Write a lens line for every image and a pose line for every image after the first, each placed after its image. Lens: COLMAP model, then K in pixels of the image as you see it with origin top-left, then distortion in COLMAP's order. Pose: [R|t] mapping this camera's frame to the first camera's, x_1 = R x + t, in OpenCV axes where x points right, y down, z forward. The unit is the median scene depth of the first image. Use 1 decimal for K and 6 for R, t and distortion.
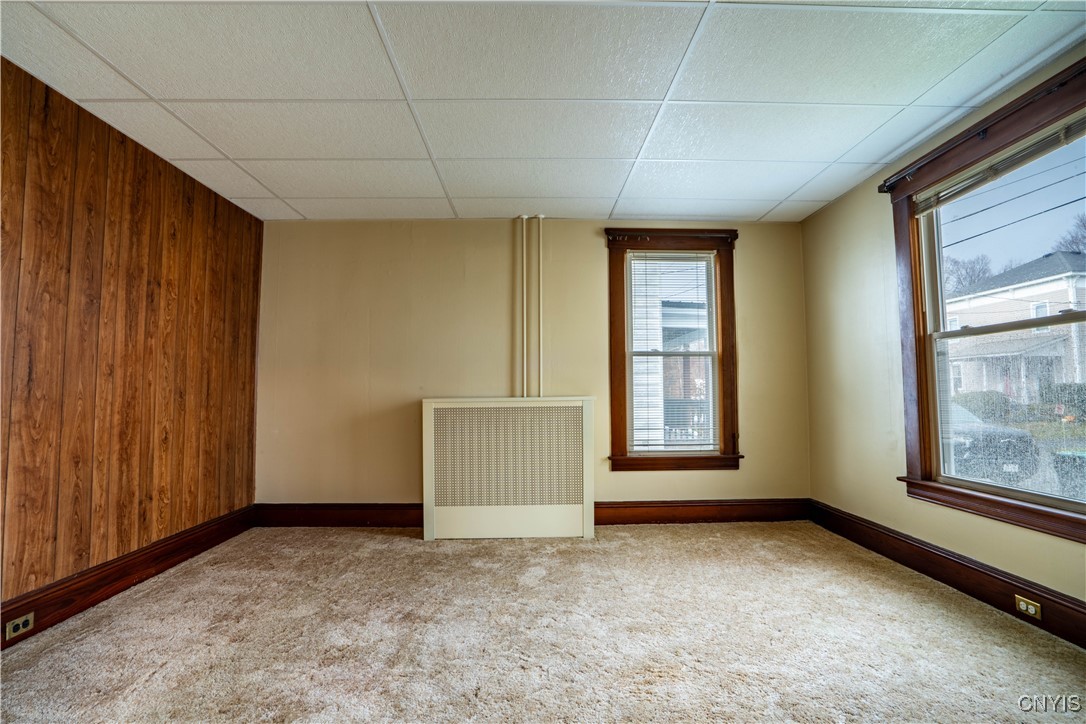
lens RADIAL K [[501.9, 0, 535.4], [0, 501.9, 361.9], [0, 0, 1]] dist [-0.055961, 0.019791]
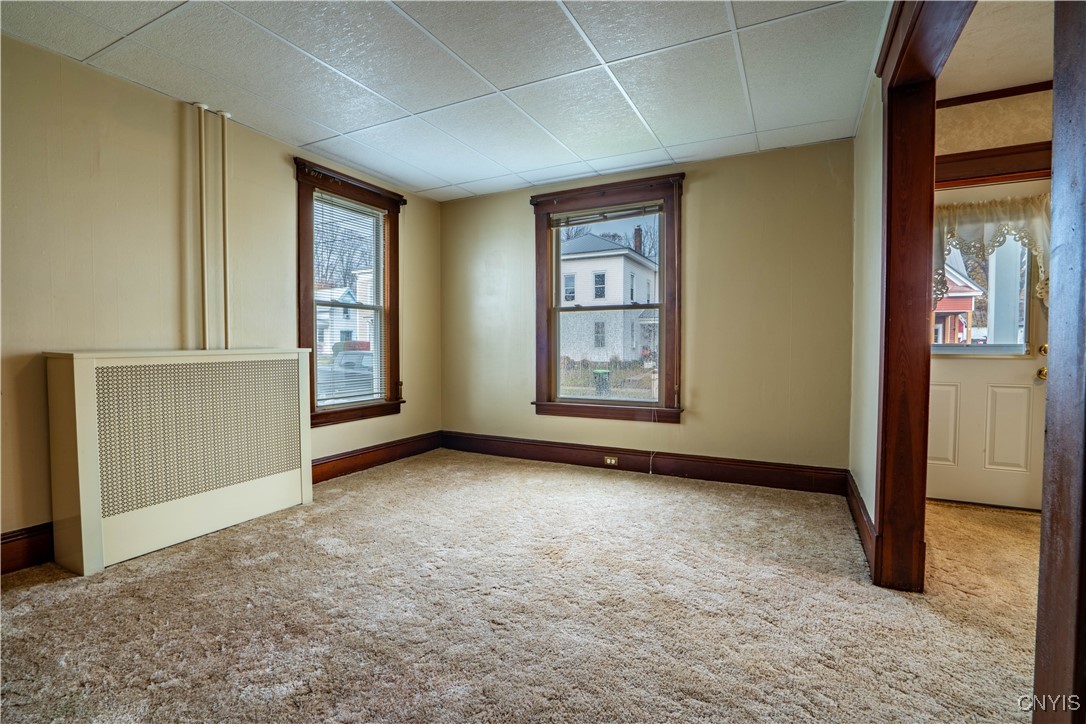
lens RADIAL K [[501.9, 0, 543.6], [0, 501.9, 361.4], [0, 0, 1]] dist [-0.055961, 0.019791]
pose [[0.473202, -0.024706, 0.880607, -0.483745], [-0.057129, 0.996642, 0.058660, 0.016204], [-0.879100, -0.078067, 0.470202, 0.214532]]
